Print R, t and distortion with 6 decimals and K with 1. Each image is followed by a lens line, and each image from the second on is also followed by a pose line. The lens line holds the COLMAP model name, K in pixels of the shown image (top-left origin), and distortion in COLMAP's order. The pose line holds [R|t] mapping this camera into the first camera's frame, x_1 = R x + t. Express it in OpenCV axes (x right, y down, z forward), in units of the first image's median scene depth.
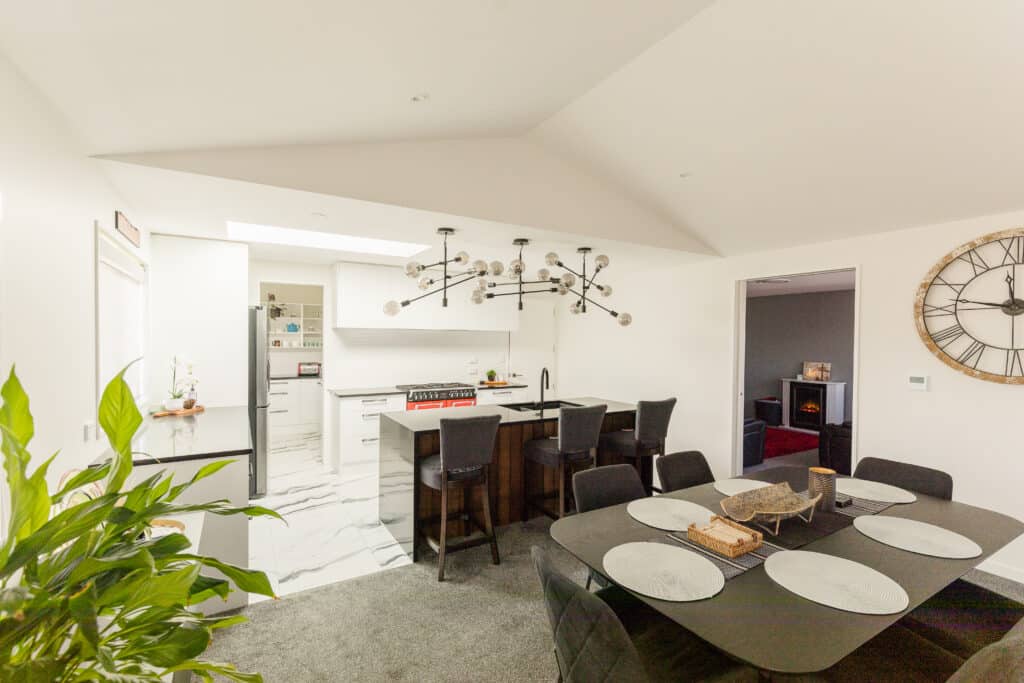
lens RADIAL K [[467.5, 0, 511.9], [0, 467.5, 344.6], [0, 0, 1]] dist [0.002795, 0.000098]
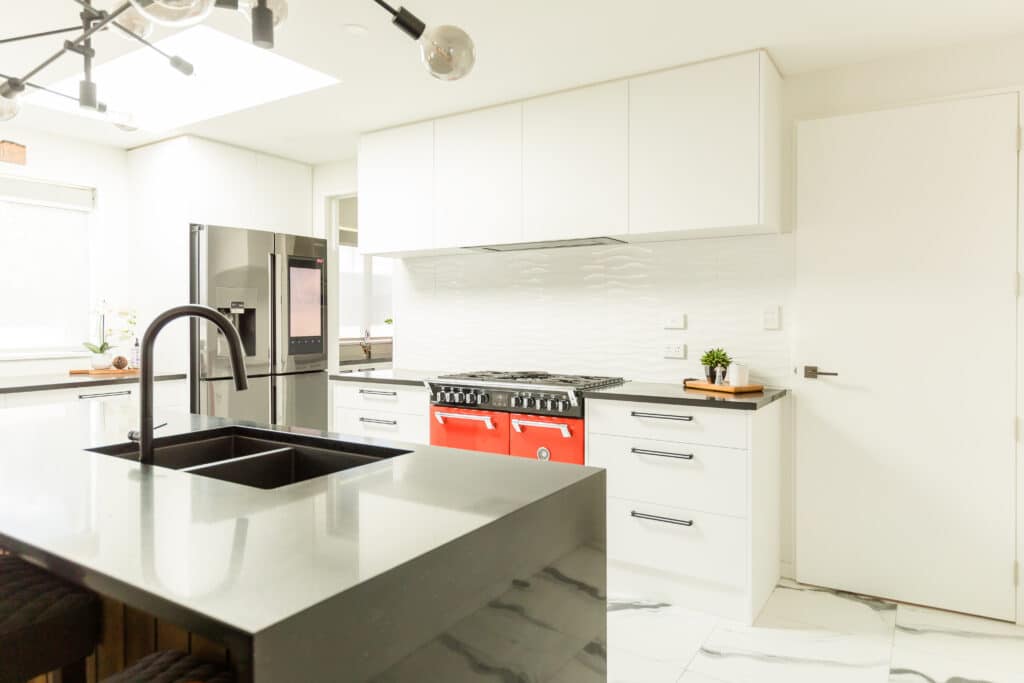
lens RADIAL K [[662.2, 0, 510.3], [0, 662.2, 334.3], [0, 0, 1]] dist [0.007785, 0.000152]
pose [[0.445197, 0.014664, -0.895313, 0.360274], [-0.006996, 0.999892, 0.012898, 0.042434], [0.895405, 0.000522, 0.445252, 0.725291]]
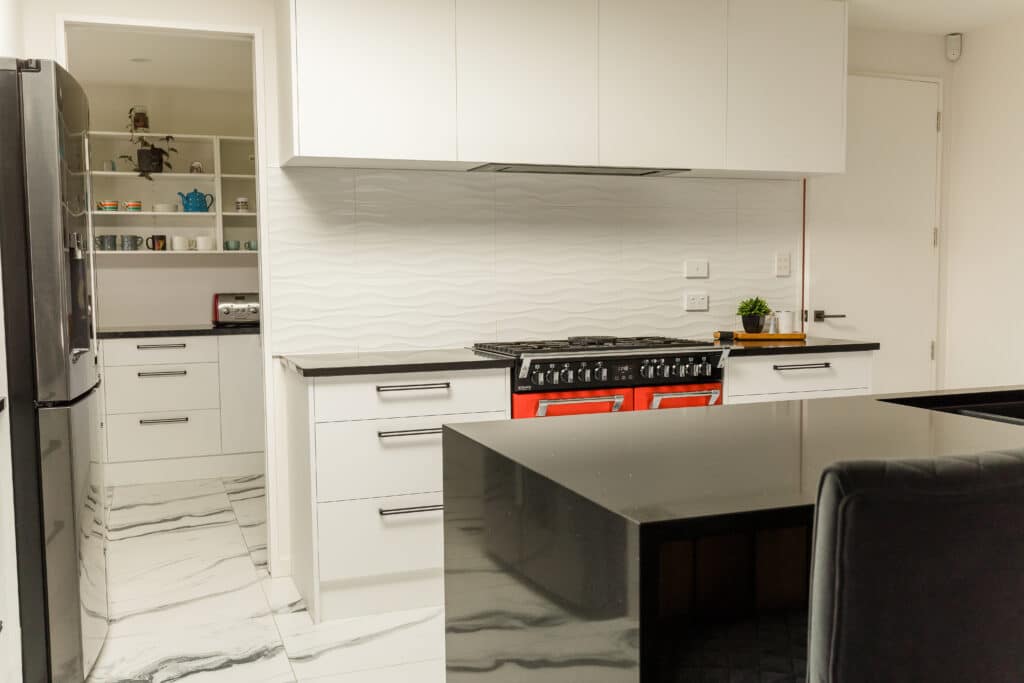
lens RADIAL K [[985.6, 0, 512.0], [0, 985.6, 343.1], [0, 0, 1]] dist [-0.007610, 0.000000]
pose [[0.985261, -0.006792, -0.170923, -0.104154], [0.016870, 0.998199, 0.057576, 0.048090], [0.170224, -0.059611, 0.983601, 0.326706]]
